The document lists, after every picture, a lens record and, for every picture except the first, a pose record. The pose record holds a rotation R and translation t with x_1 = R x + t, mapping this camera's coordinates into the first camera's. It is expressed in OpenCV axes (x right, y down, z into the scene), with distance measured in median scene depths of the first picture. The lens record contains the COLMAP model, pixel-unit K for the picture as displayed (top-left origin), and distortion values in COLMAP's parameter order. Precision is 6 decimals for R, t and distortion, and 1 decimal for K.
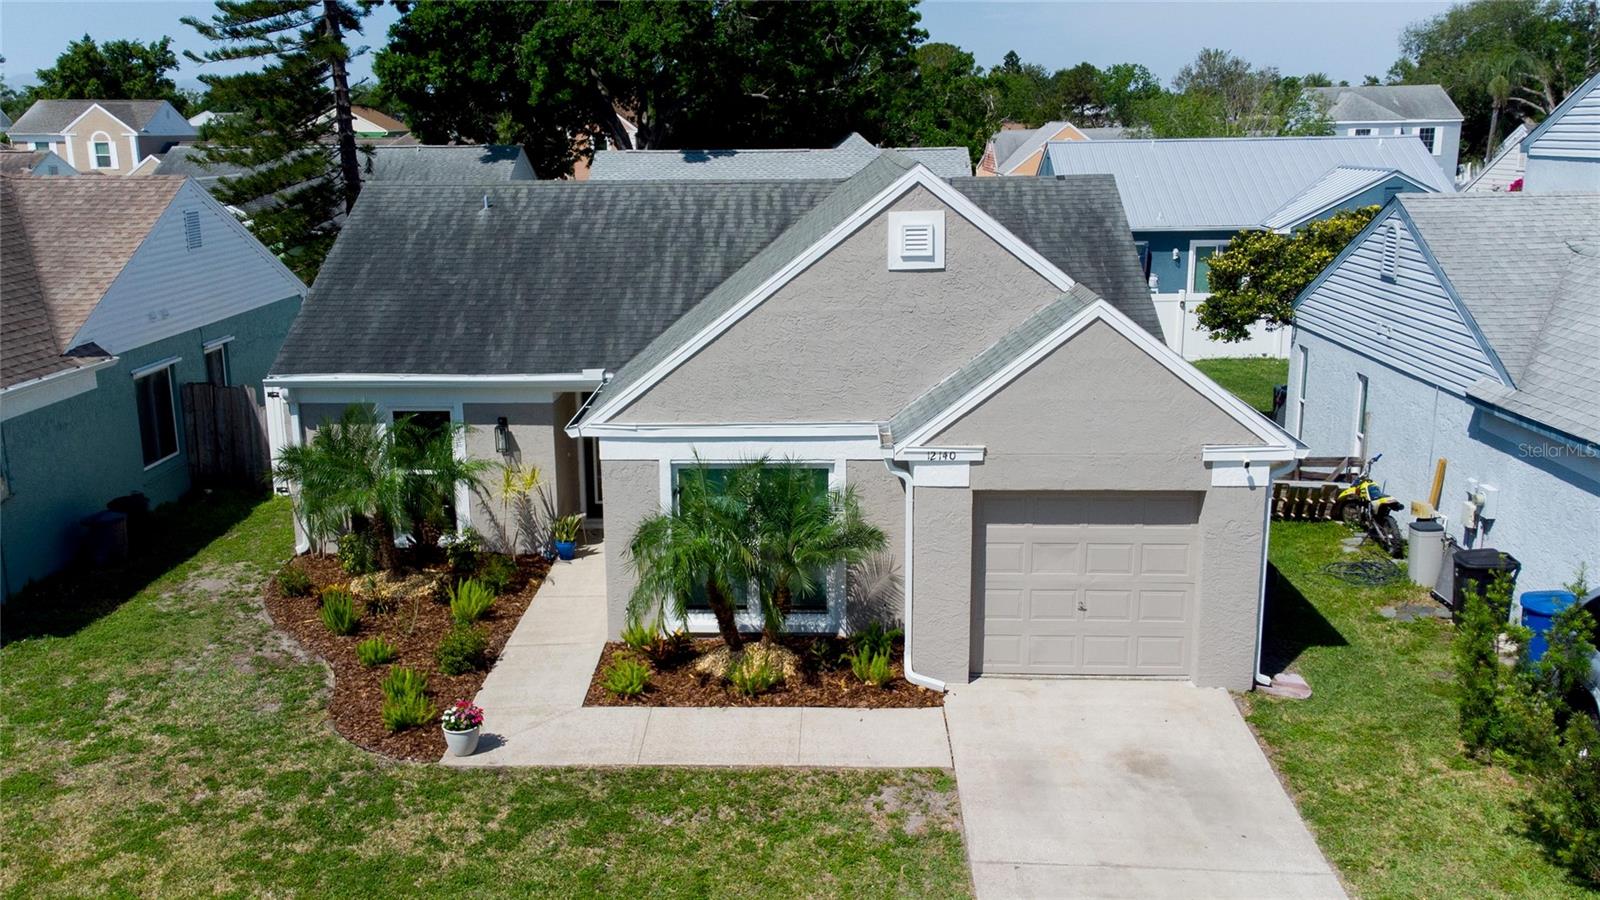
lens RADIAL K [[1406.7, 0, 780.0], [0, 1406.7, 453.9], [0, 0, 1]] dist [0.033736, 0.008429]
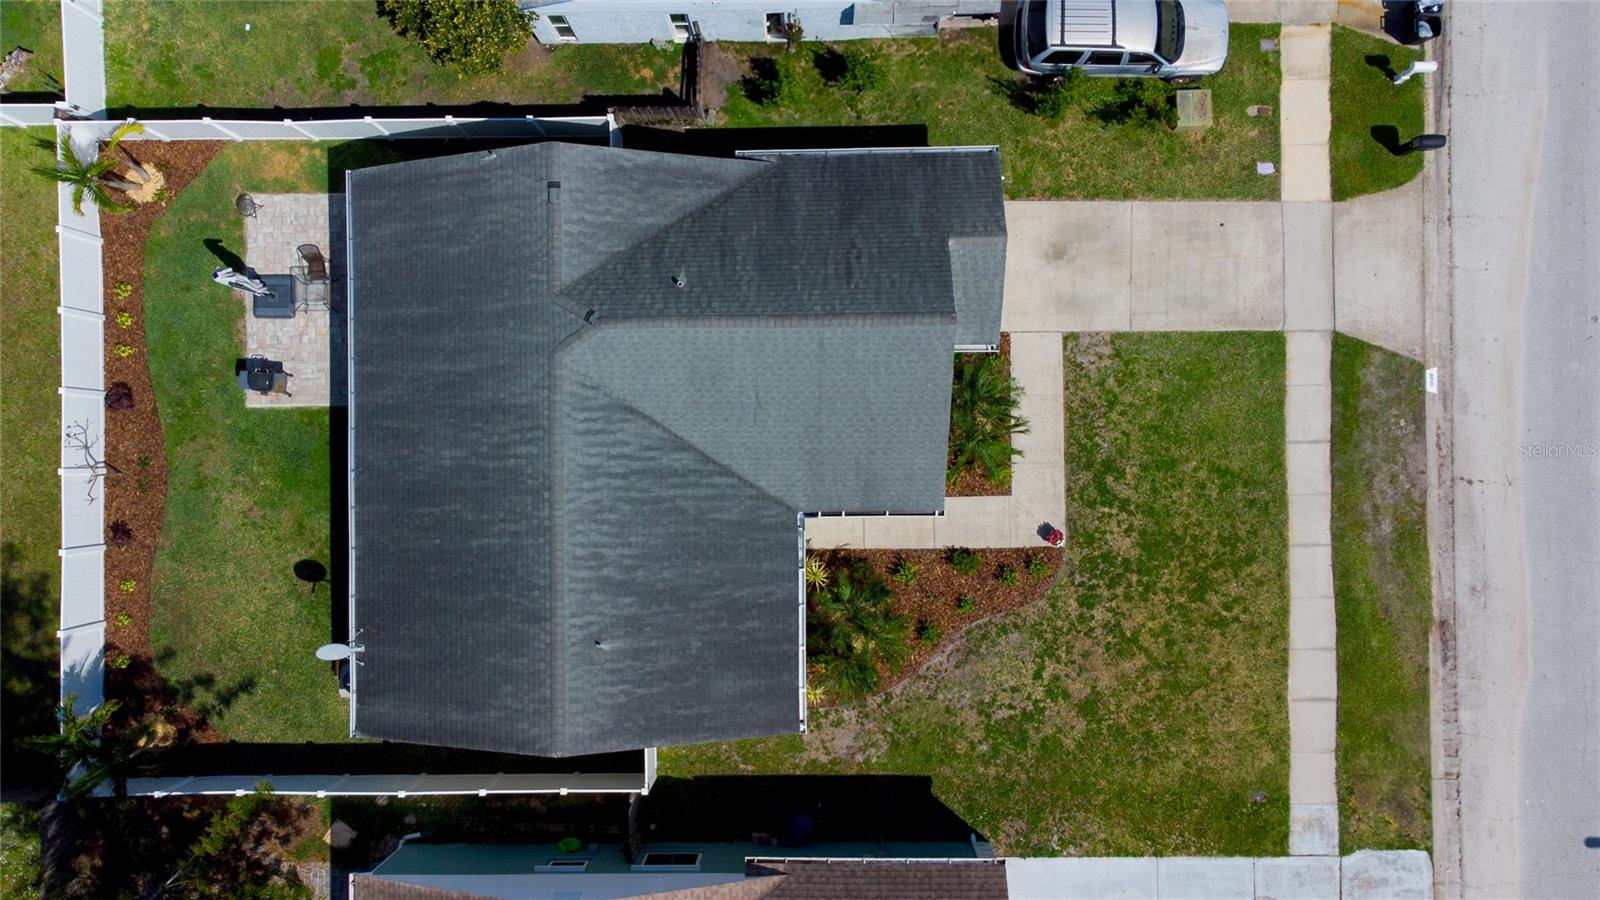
lens RADIAL K [[1406.7, 0, 780.0], [0, 1406.7, 453.9], [0, 0, 1]] dist [0.033736, 0.008429]
pose [[-0.041374, -0.998932, 0.020586, -0.113090], [0.258800, 0.009186, 0.965887, -2.175865], [-0.965044, 0.045291, 0.258143, 0.829107]]
